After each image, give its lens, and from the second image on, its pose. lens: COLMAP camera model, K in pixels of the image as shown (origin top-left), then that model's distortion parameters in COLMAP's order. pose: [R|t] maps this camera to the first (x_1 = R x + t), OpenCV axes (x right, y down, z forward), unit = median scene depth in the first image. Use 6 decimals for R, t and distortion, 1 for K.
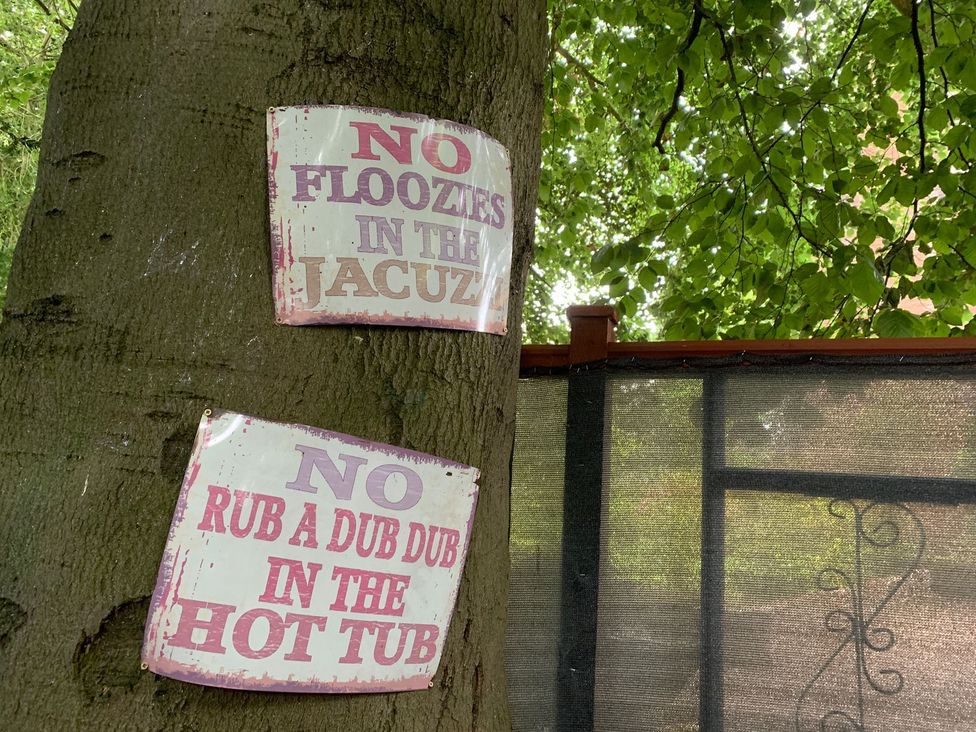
lens RADIAL K [[745.5, 0, 484.3], [0, 745.5, 364.8], [0, 0, 1]] dist [0.041082, -0.024434]
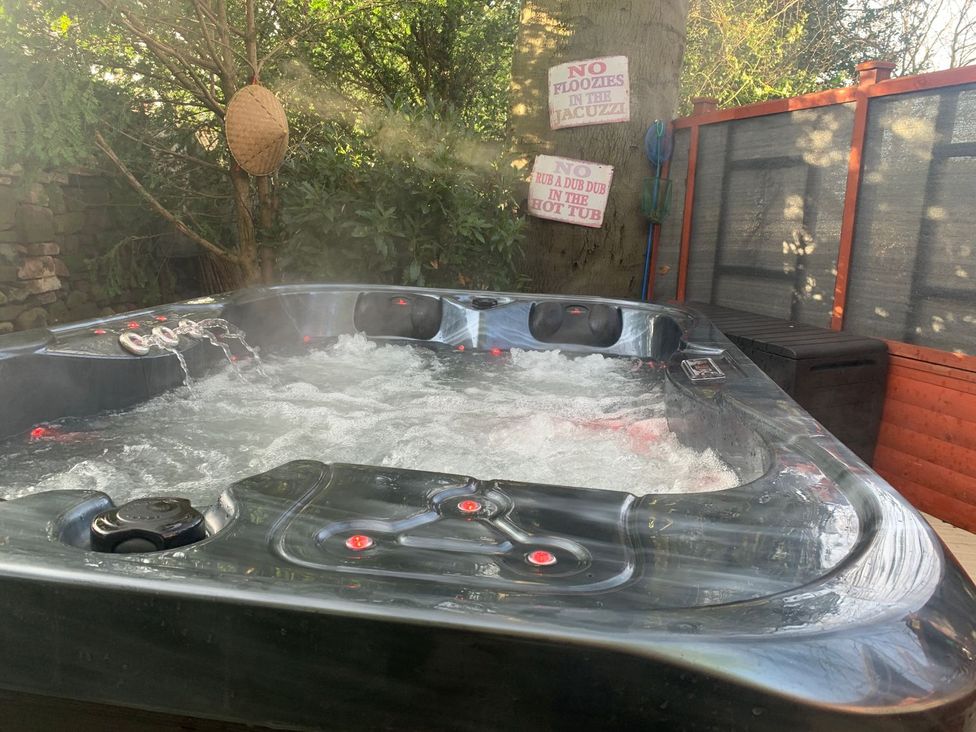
lens RADIAL K [[745.5, 0, 488.1], [0, 745.5, 363.8], [0, 0, 1]] dist [0.041082, -0.024434]
pose [[0.714686, 0.107431, -0.691146, 2.246812], [0.115630, 0.956391, 0.268229, 0.026113], [0.689821, -0.271617, 0.671097, -2.114289]]
